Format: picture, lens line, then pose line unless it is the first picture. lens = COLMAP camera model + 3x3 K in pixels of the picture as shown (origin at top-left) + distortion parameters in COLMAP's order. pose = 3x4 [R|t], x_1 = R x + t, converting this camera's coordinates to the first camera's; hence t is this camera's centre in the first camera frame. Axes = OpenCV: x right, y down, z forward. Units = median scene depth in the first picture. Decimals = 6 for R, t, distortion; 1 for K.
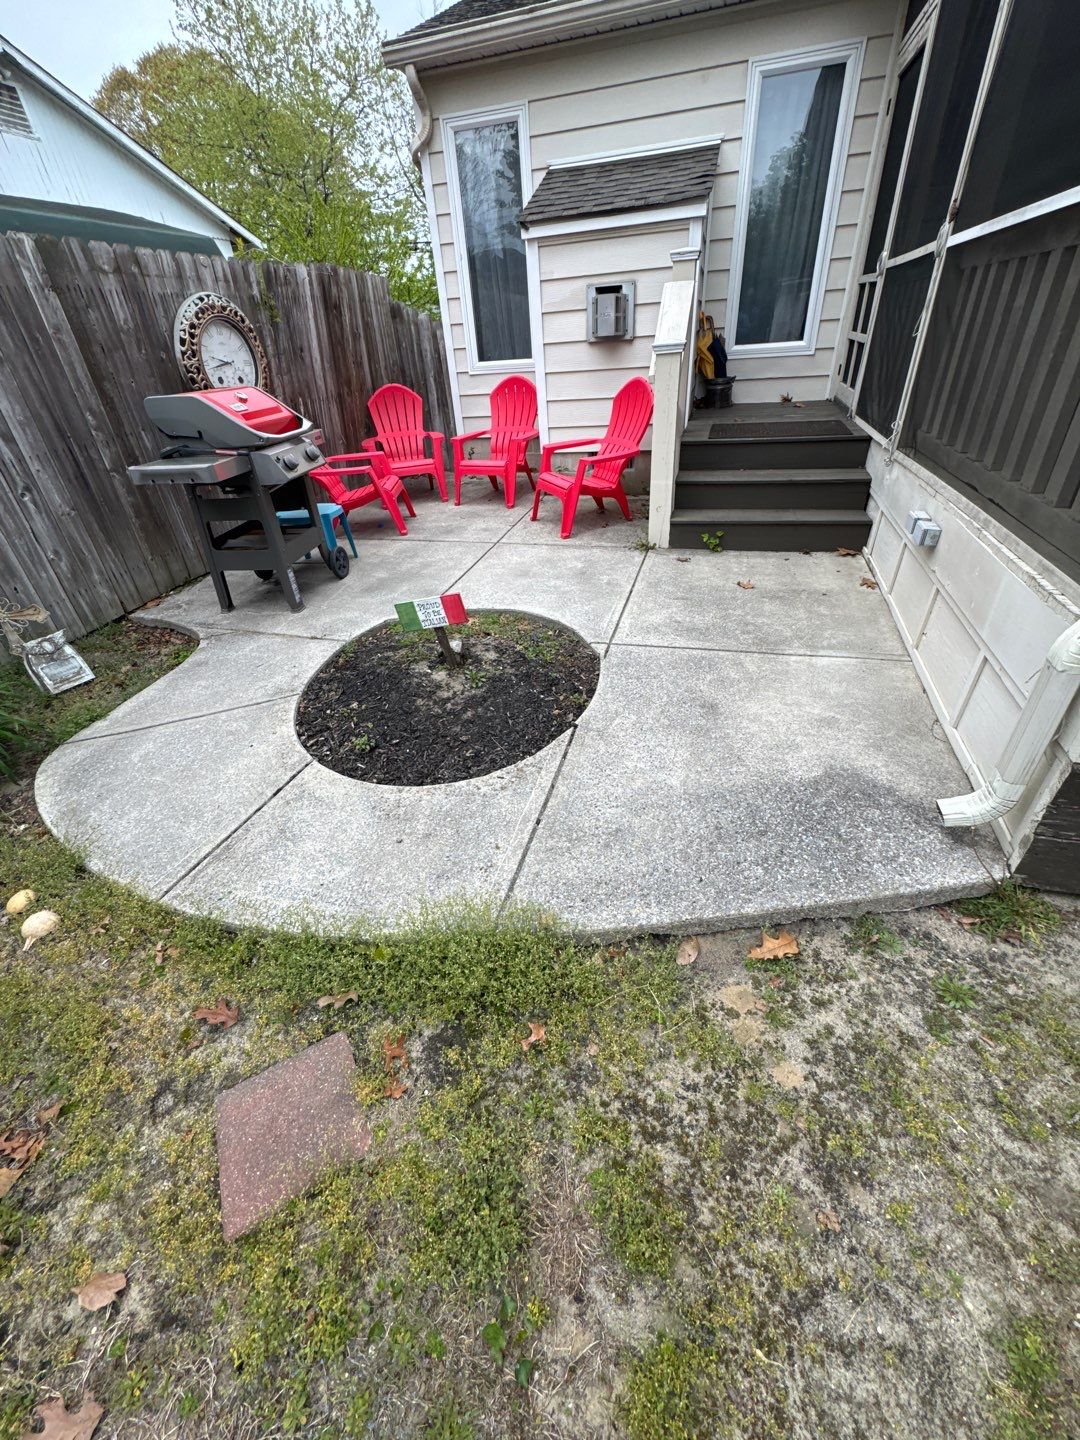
lens RADIAL K [[569.5, 0, 545.2], [0, 569.5, 716.8], [0, 0, 1]] dist [-0.000519, -0.000609]
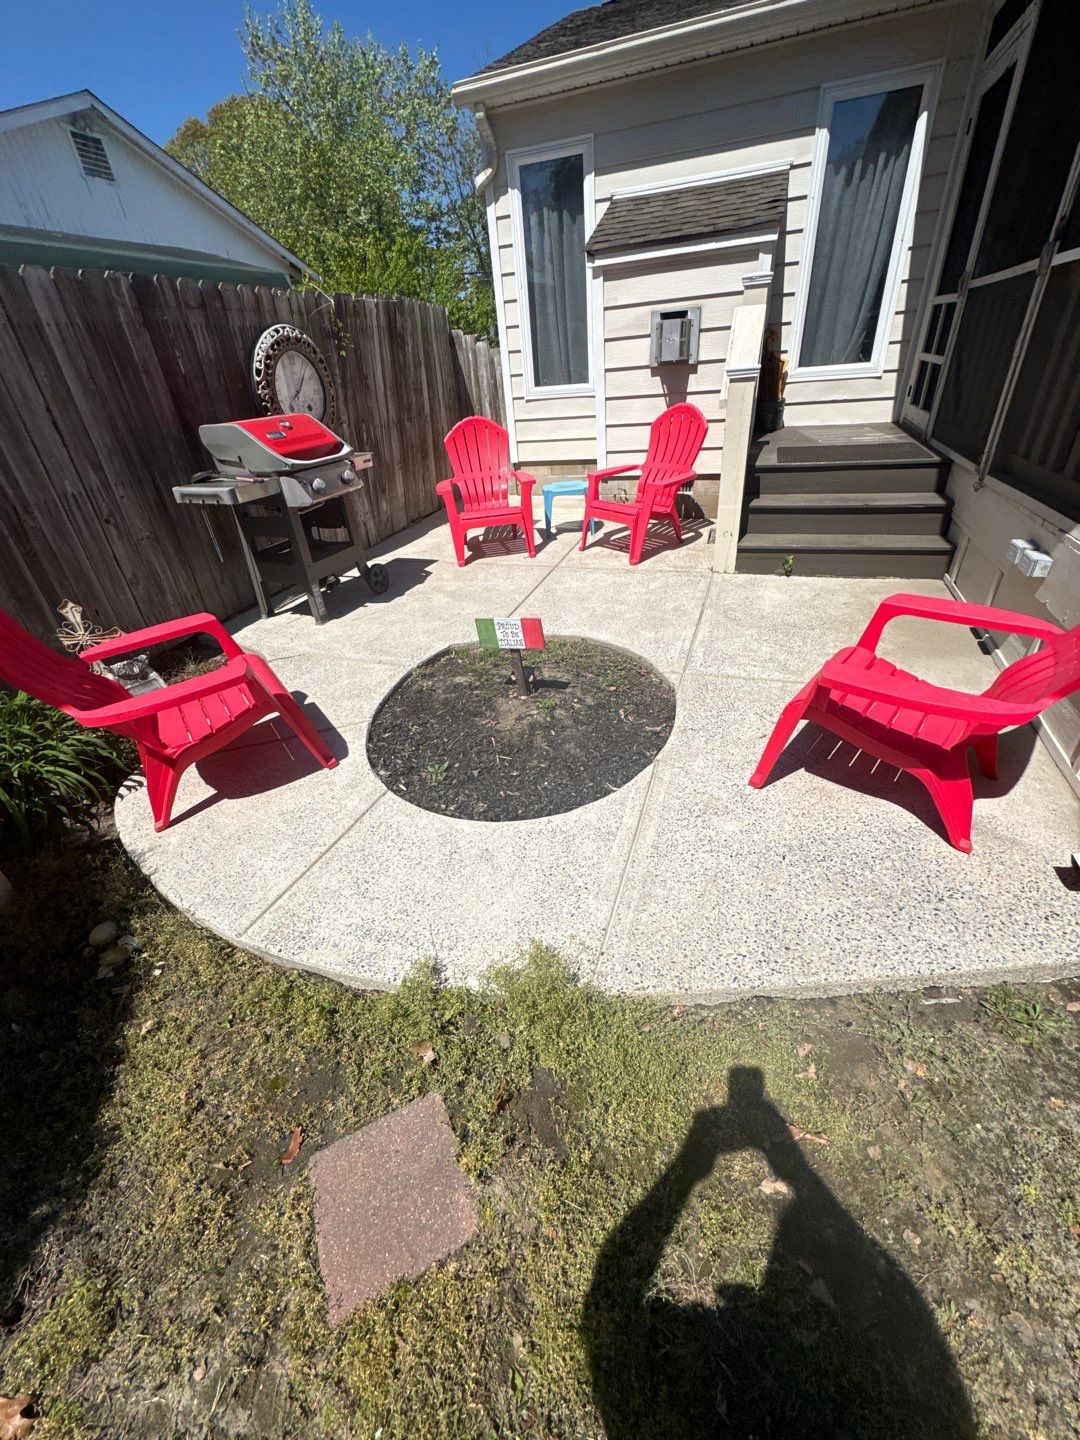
lens RADIAL K [[569.5, 0, 545.2], [0, 569.5, 716.8], [0, 0, 1]] dist [-0.000519, -0.000609]
pose [[0.998526, 0.017939, -0.051229, -0.053841], [-0.019484, 0.999365, -0.029817, -0.015986], [0.050661, 0.030771, 0.998242, 0.018565]]
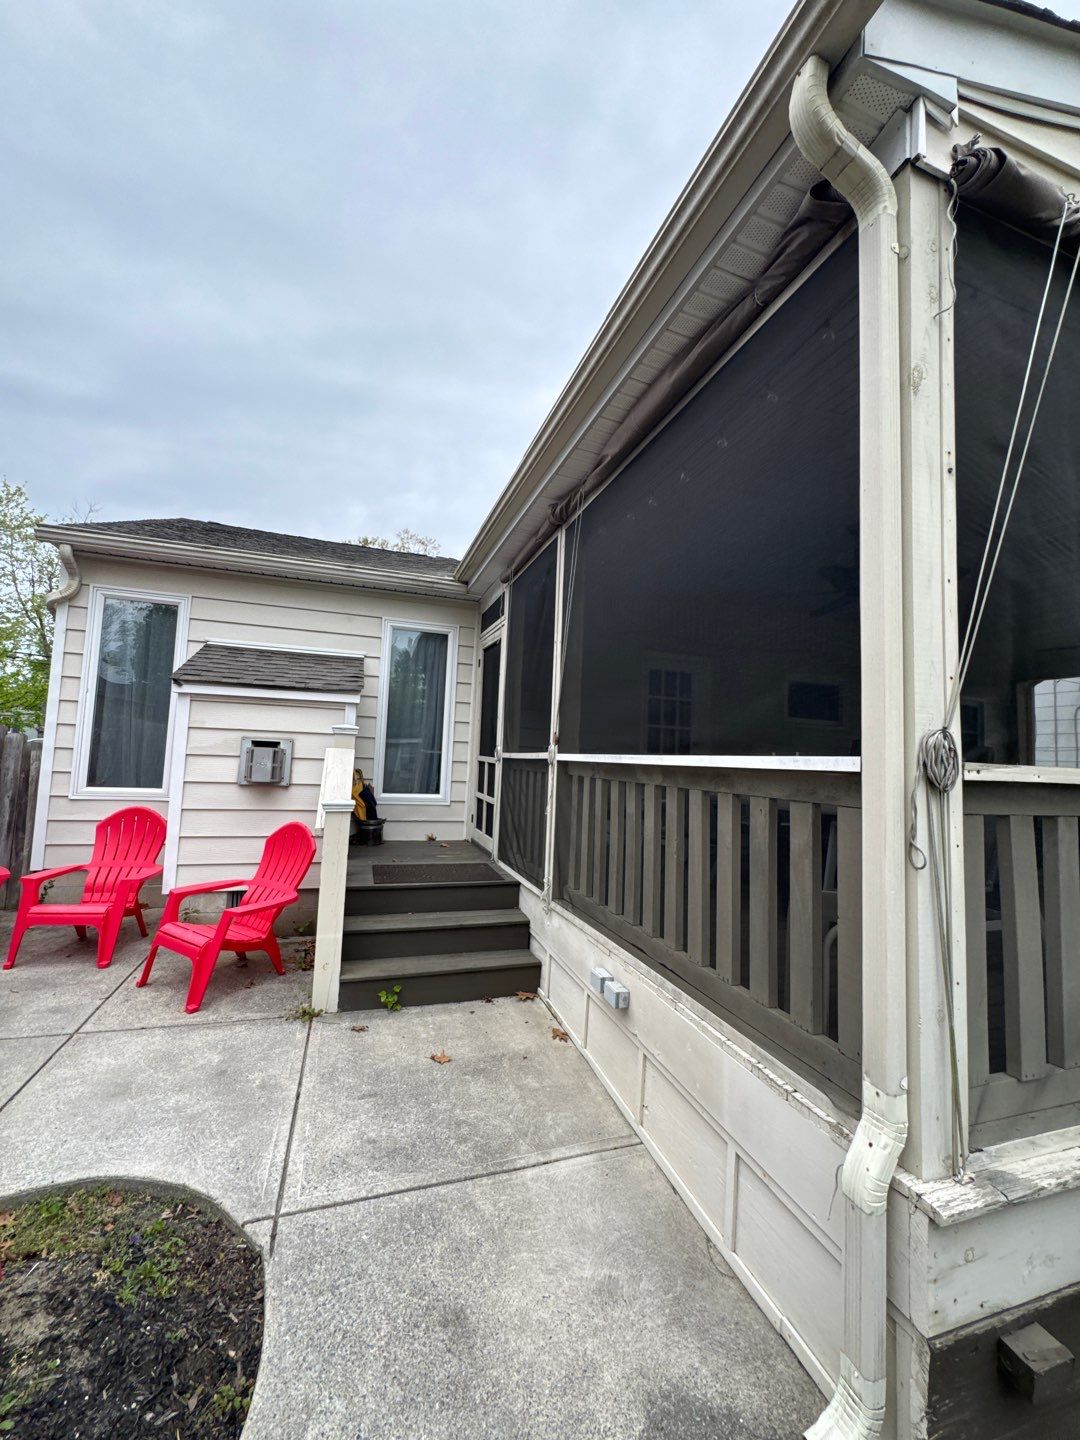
lens RADIAL K [[568.4, 0, 535.3], [0, 568.4, 719.8], [0, 0, 1]] dist [-0.001436, -0.000184]
pose [[0.828082, 0.134169, 0.544314, -0.054100], [0.229245, 0.805007, -0.547185, -0.123803], [-0.511592, 0.577895, 0.635854, 0.081692]]
